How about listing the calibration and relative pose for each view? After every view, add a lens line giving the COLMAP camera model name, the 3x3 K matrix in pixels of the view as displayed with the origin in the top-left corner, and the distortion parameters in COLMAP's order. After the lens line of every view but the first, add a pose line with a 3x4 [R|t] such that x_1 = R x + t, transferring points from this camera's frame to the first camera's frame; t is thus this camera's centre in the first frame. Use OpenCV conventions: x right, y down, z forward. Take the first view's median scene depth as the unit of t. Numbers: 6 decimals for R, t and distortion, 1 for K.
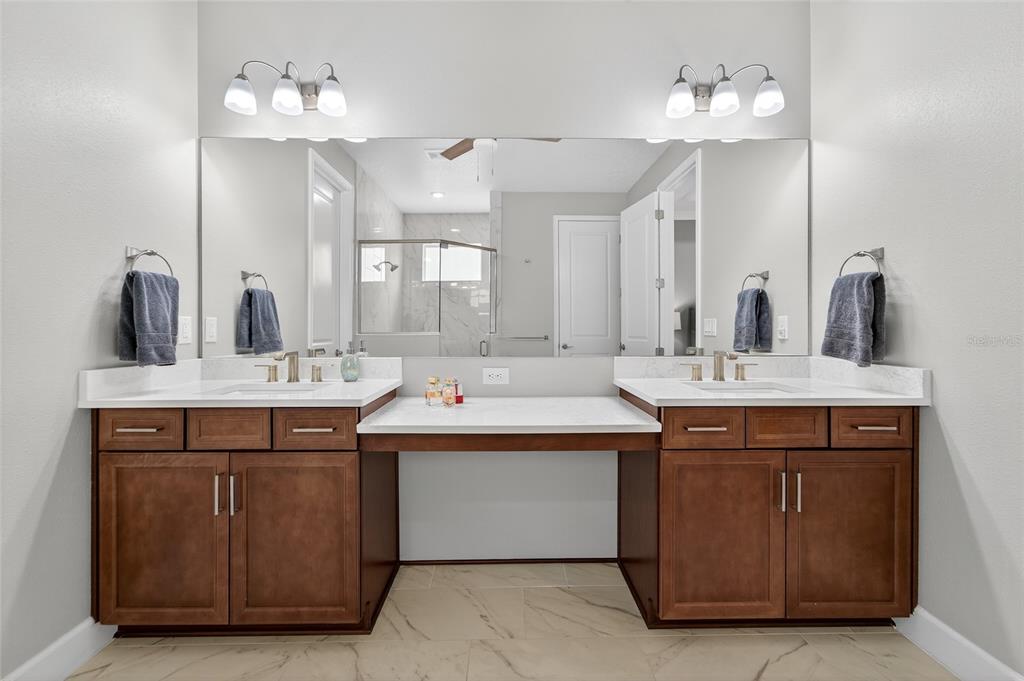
lens RADIAL K [[419.5, 0, 513.8], [0, 419.5, 328.3], [0, 0, 1]] dist [0.000558, 0.000150]
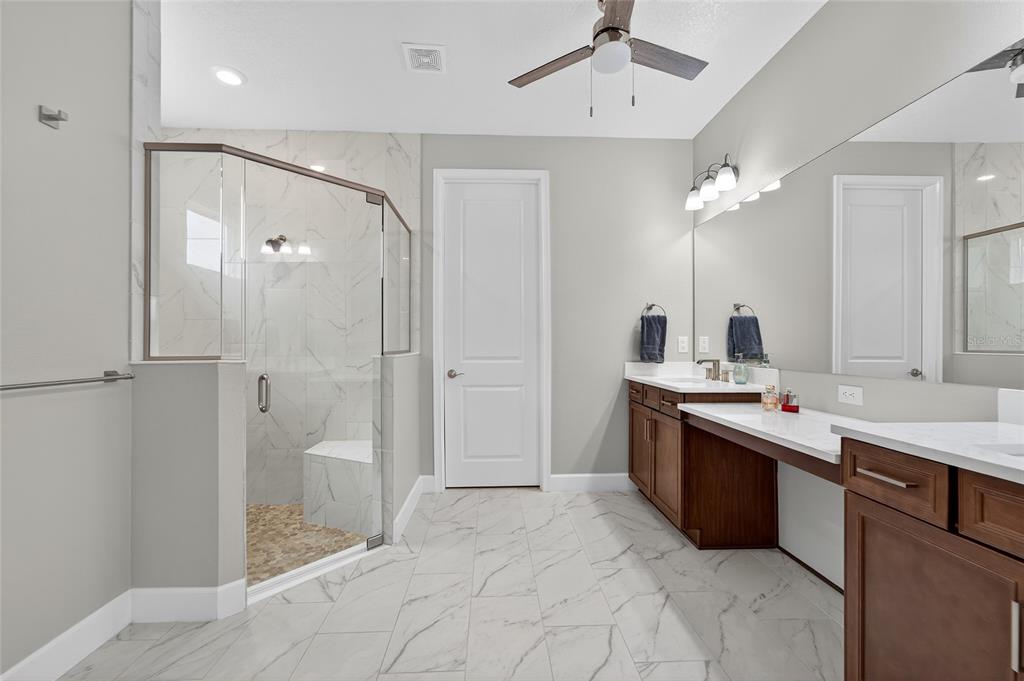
lens RADIAL K [[415.3, 0, 505.5], [0, 415.3, 338.6], [0, 0, 1]] dist [0.000069, 0.000394]
pose [[0.009544, -0.012626, -0.999875, 1.141343], [-0.002957, 0.999916, -0.012655, 0.003315], [0.999950, 0.003077, 0.009506, 0.305658]]
